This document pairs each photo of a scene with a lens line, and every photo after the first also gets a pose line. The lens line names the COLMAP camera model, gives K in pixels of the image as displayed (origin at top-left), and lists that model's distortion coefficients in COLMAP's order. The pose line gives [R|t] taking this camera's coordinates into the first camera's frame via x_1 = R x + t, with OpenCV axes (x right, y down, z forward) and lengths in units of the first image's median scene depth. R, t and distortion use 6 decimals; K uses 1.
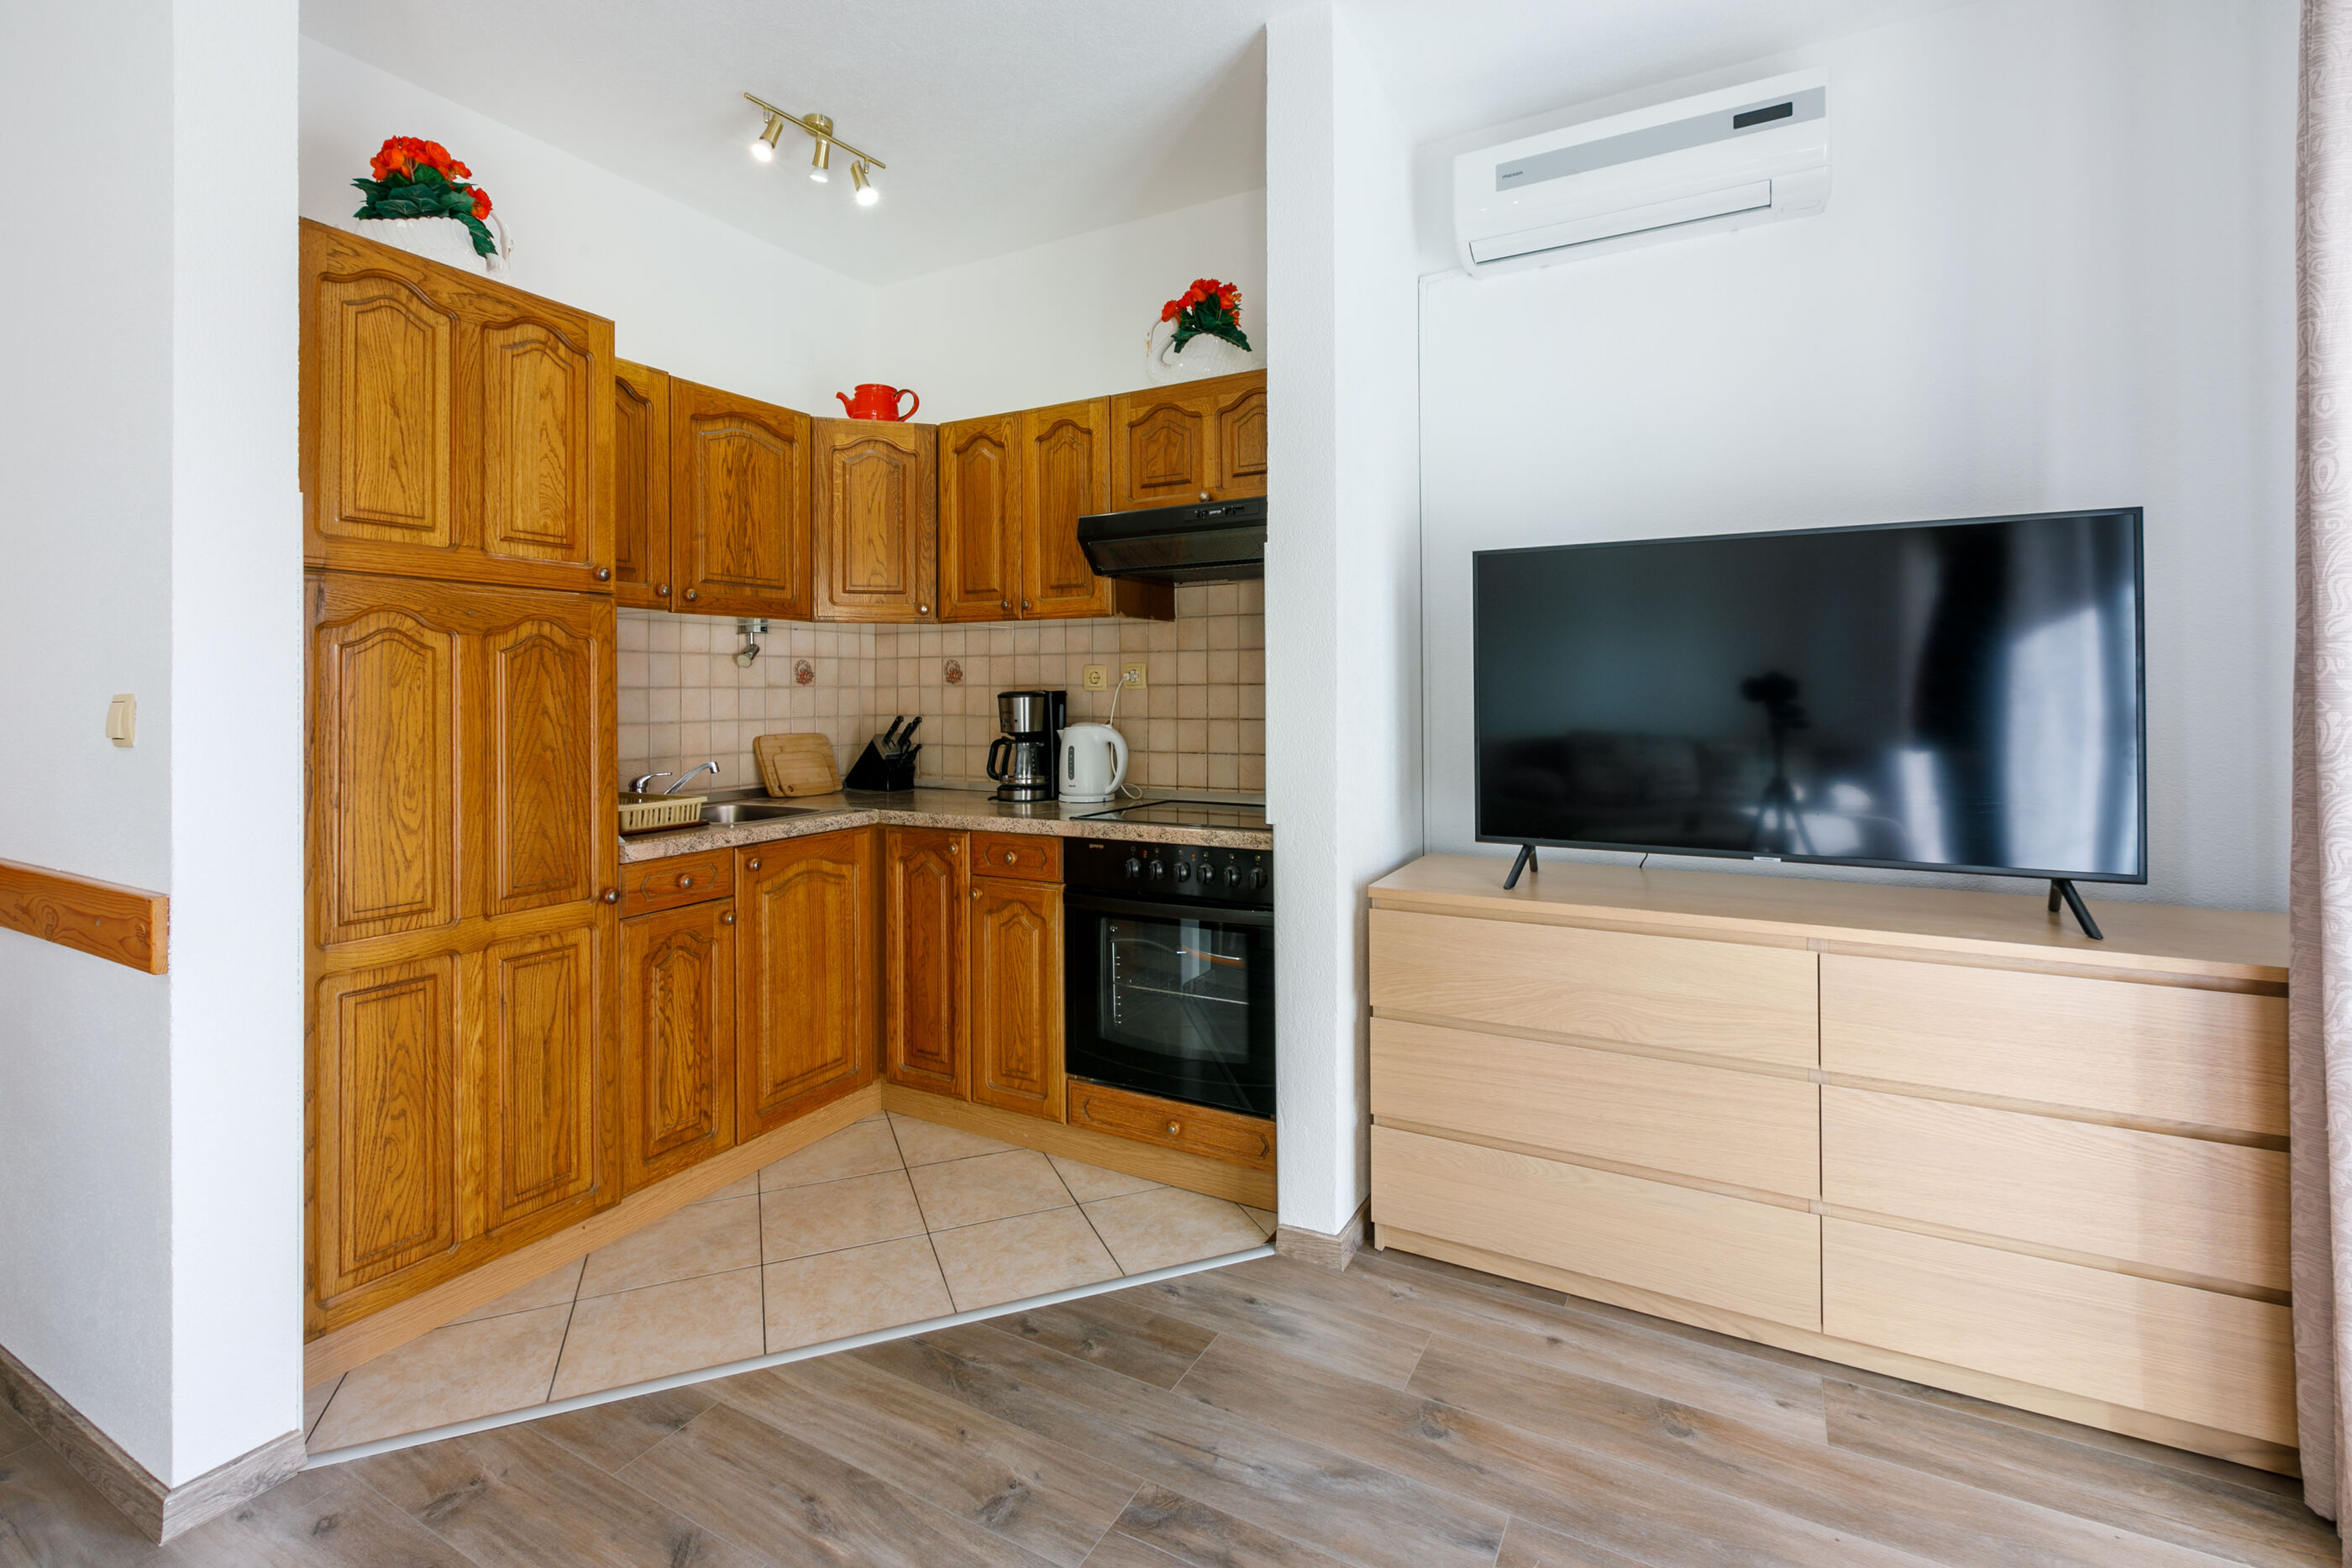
lens RADIAL K [[1066.9, 0, 1177.1], [0, 1066.9, 678.9], [0, 0, 1]] dist [-0.000464, 0.000509]
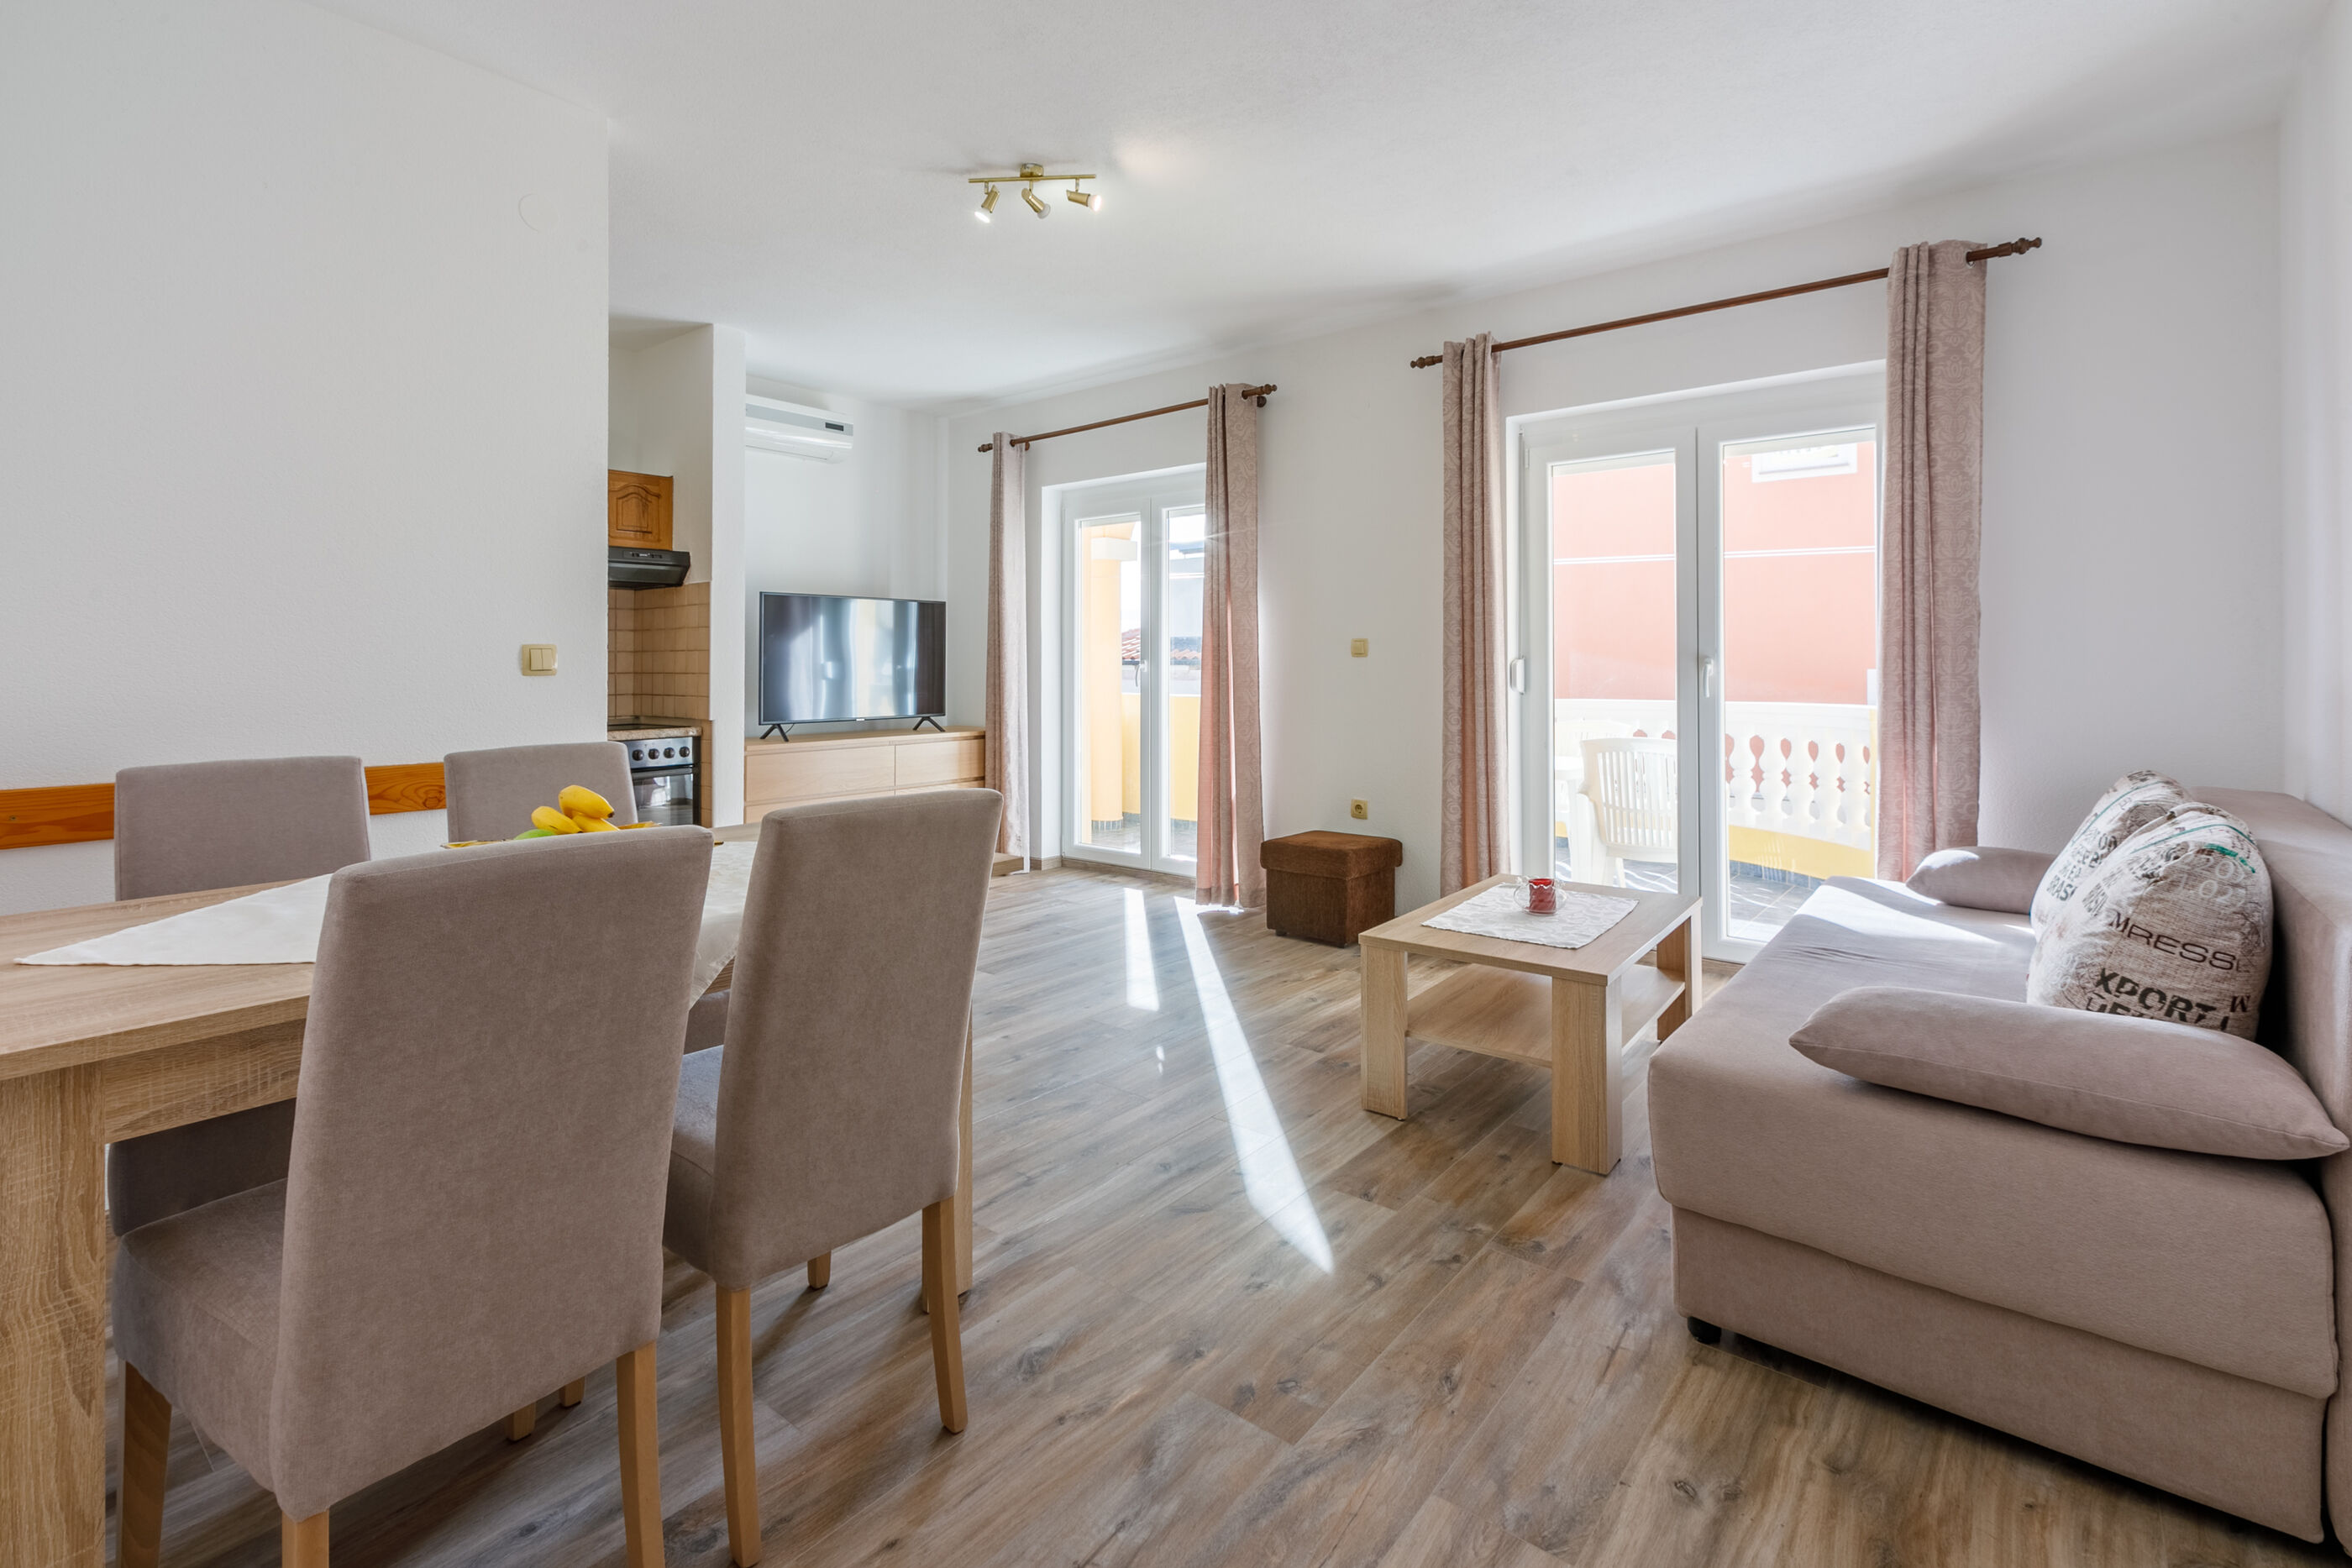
lens RADIAL K [[1071.9, 0, 1165.4], [0, 1071.9, 640.2], [0, 0, 1]] dist [0.000624, -0.001198]
pose [[0.173378, 0.028217, 0.984451, -1.710568], [-0.007270, 0.999599, -0.027371, 0.033716], [-0.984829, -0.002412, 0.173513, -0.190626]]
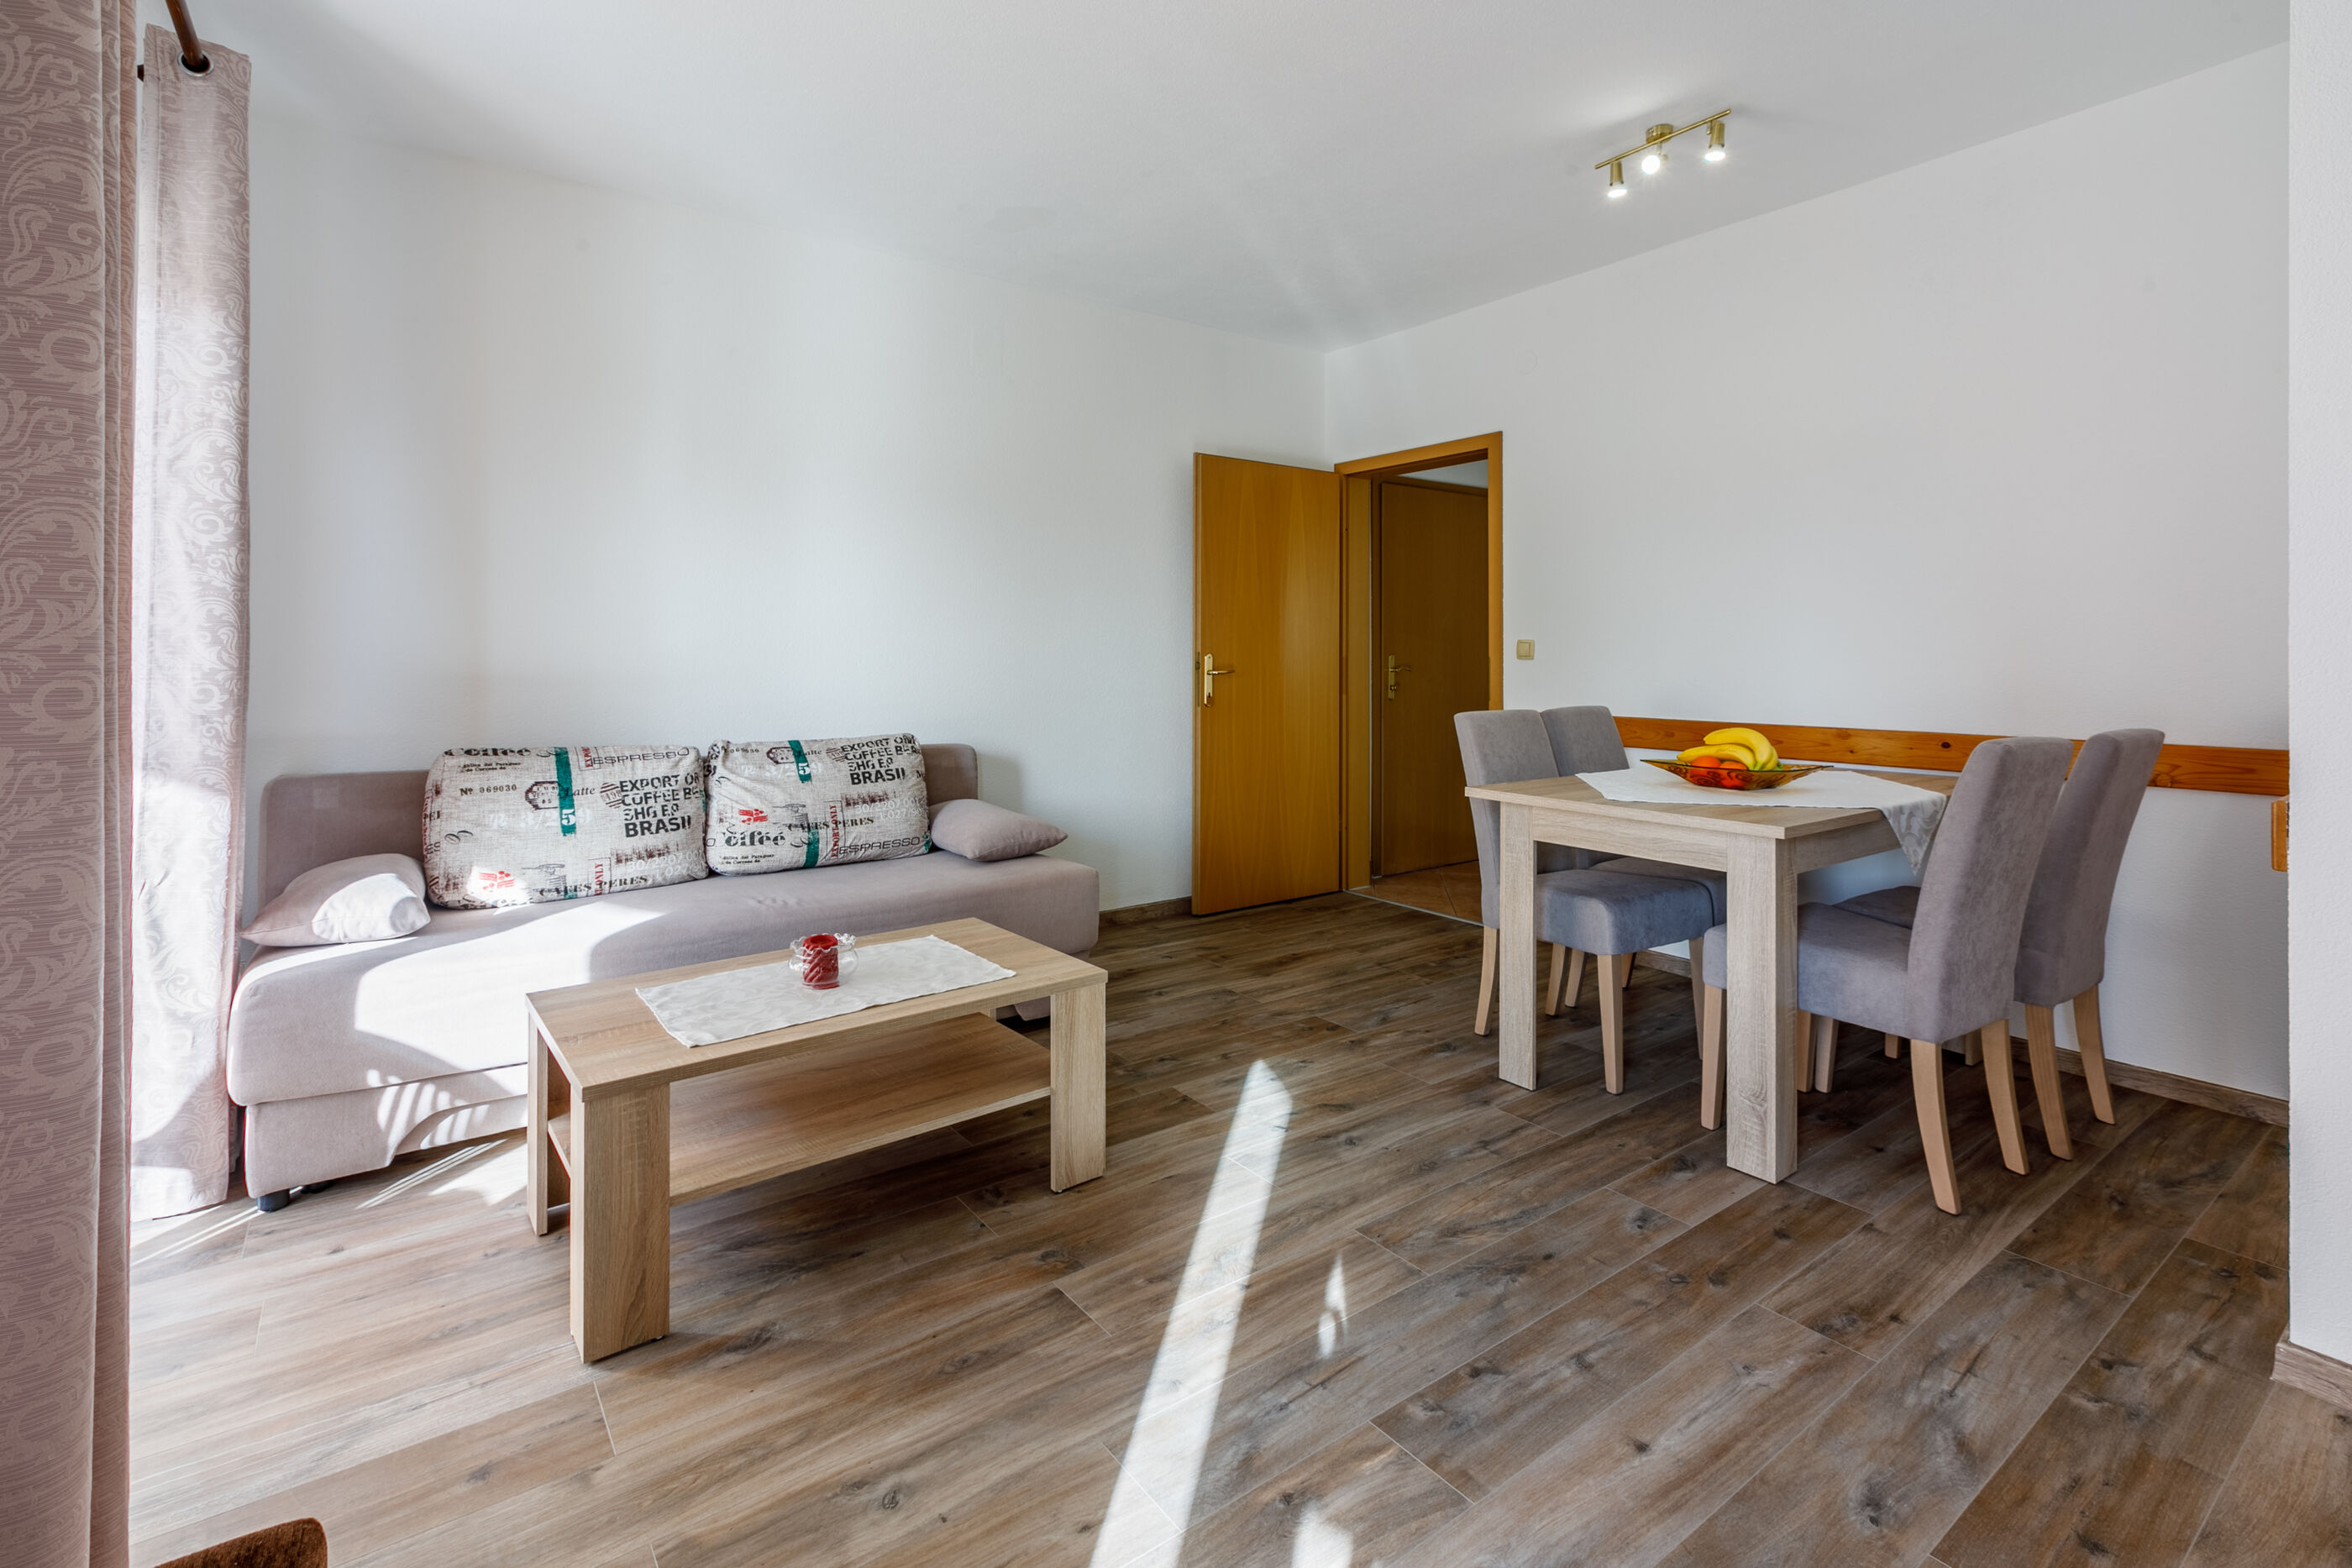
lens RADIAL K [[1071.9, 0, 1156.5], [0, 1071.9, 657.6], [0, 0, 1]] dist [0.000624, -0.001198]
pose [[-0.428896, 0.010554, -0.903292, 0.348583], [0.010452, 0.999923, 0.006720, 0.024148], [0.903294, -0.006560, -0.428973, 0.270682]]
